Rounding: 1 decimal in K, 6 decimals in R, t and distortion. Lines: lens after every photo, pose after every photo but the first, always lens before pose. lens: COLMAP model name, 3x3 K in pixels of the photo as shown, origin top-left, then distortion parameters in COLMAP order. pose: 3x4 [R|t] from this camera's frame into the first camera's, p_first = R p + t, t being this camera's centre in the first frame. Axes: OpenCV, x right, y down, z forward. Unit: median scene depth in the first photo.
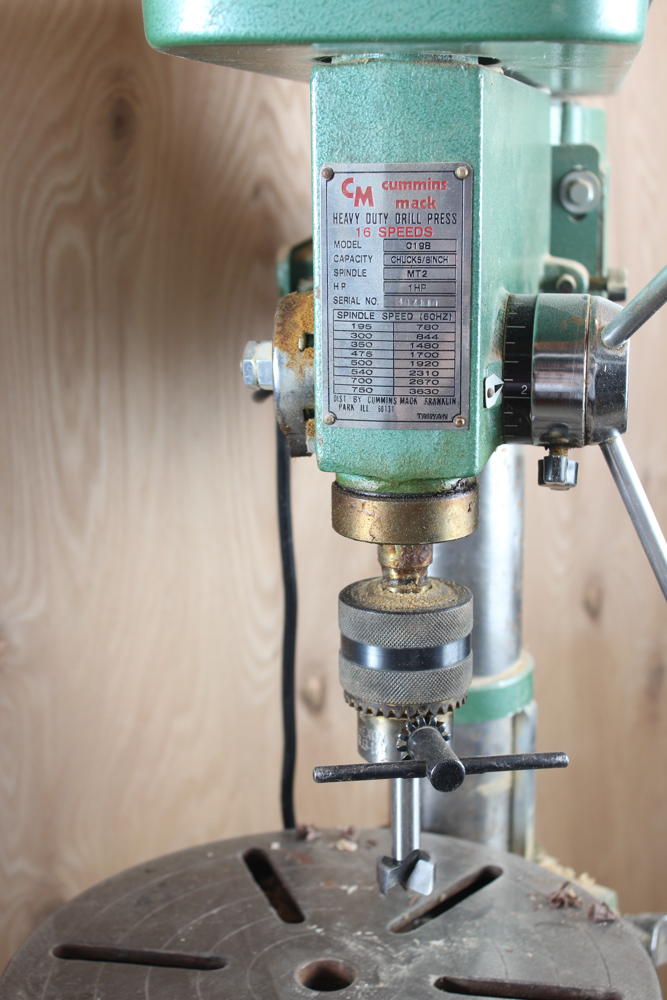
lens RADIAL K [[1438.9, 0, 333.4], [0, 1438.9, 509.0], [0, 0, 1]] dist [-0.036735, 0.000000]
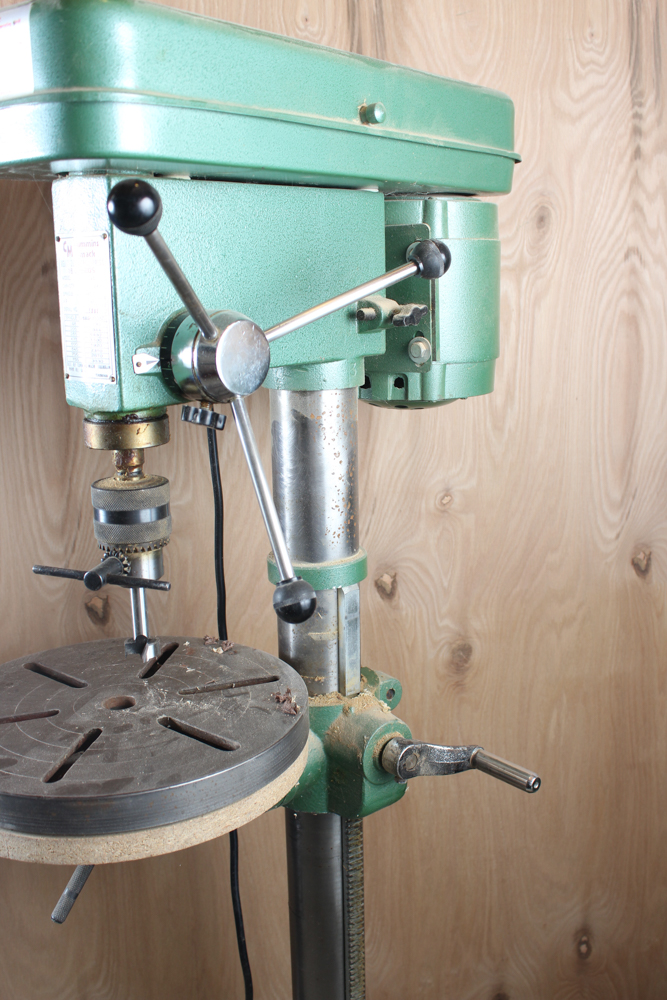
lens RADIAL K [[969.2, 0, 379.3], [0, 969.2, 493.1], [0, 0, 1]] dist [-0.082248, 0.000000]
pose [[0.879027, 0.112401, -0.463333, 0.879115], [-0.113347, 0.993218, 0.025906, 0.008561], [0.463102, 0.029746, 0.885806, 0.118590]]
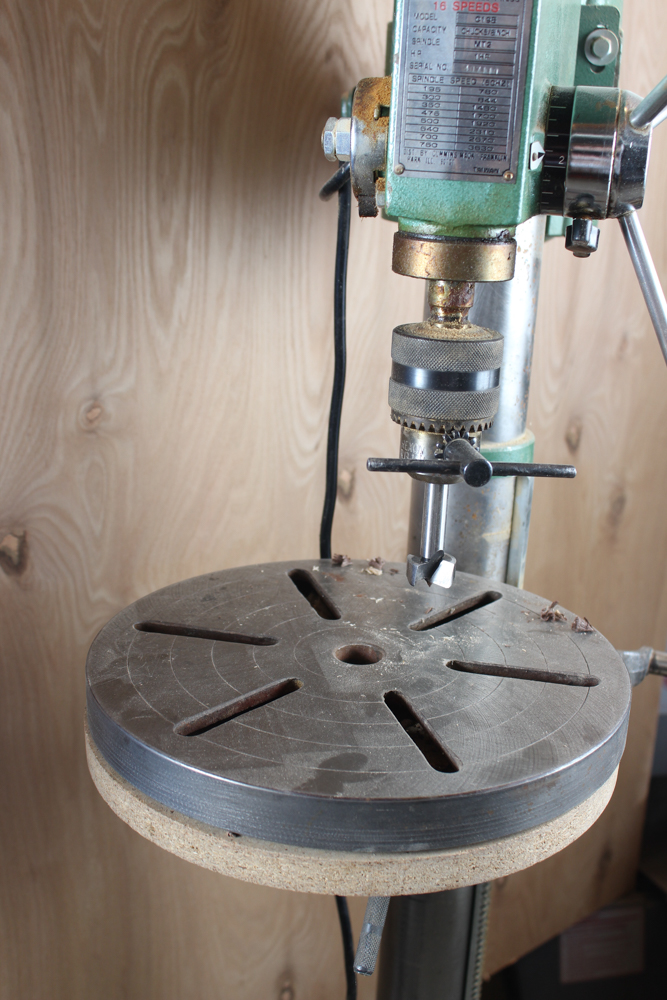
lens RADIAL K [[1139.8, 0, 341.6], [0, 1139.8, 484.4], [0, 0, 1]] dist [-0.045514, 0.000000]
pose [[0.997951, 0.063949, 0.002253, -0.034313], [-0.063971, 0.996247, 0.058308, 0.140760], [0.001484, -0.058333, 0.998296, 0.043240]]
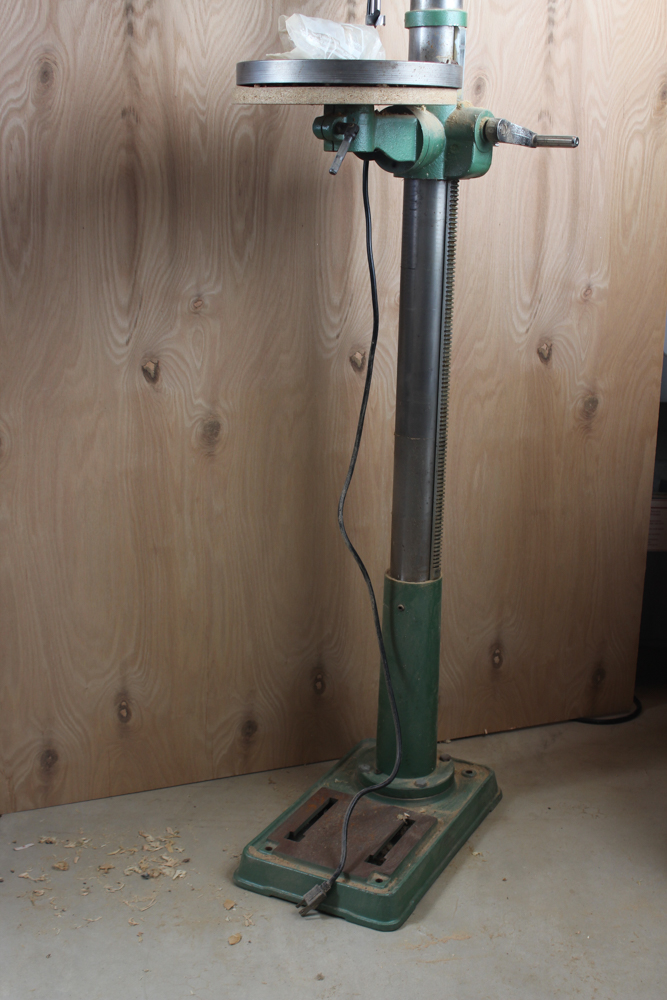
lens RADIAL K [[1278.8, 0, 322.4], [0, 1278.8, 467.2], [0, 0, 1]] dist [-0.020799, 0.000000]
pose [[0.923103, 0.142800, -0.357056, 1.201703], [-0.126292, 0.989572, 0.069263, 0.308571], [0.363224, -0.018843, 0.931511, -1.443693]]
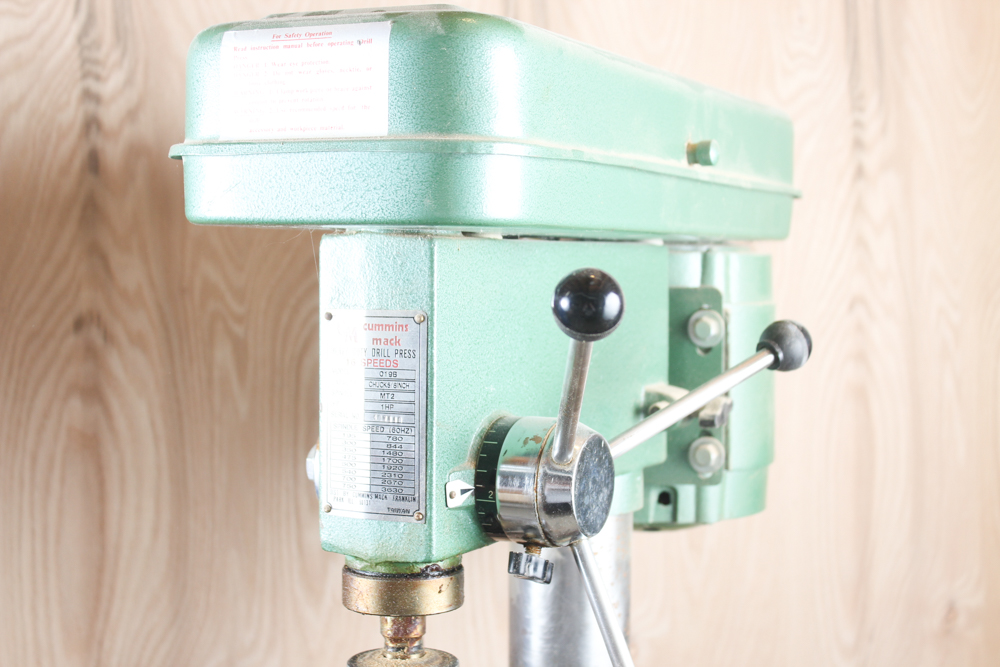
lens RADIAL K [[1497.7, 0, 475.4], [0, 1497.7, 312.3], [0, 0, 1]] dist [-0.012344, 0.000000]
pose [[0.953370, 0.027442, -0.300555, 0.488602], [-0.088164, 0.977742, -0.190389, 0.007623], [0.288640, 0.208009, 0.934569, -0.207075]]
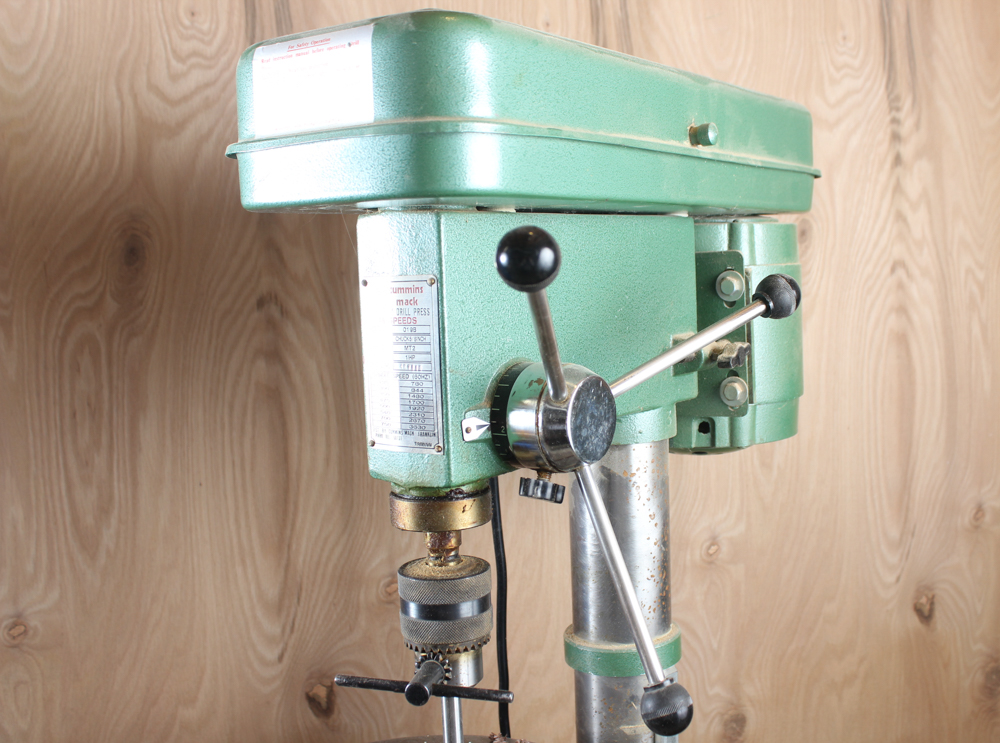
lens RADIAL K [[1070.6, 0, 566.2], [0, 1070.6, 371.0], [0, 0, 1]] dist [-0.100779, 0.000000]
pose [[0.910591, 0.021970, -0.412724, 0.619124], [-0.074679, 0.990896, -0.112017, -0.025908], [0.406506, 0.132824, 0.903942, 0.059637]]
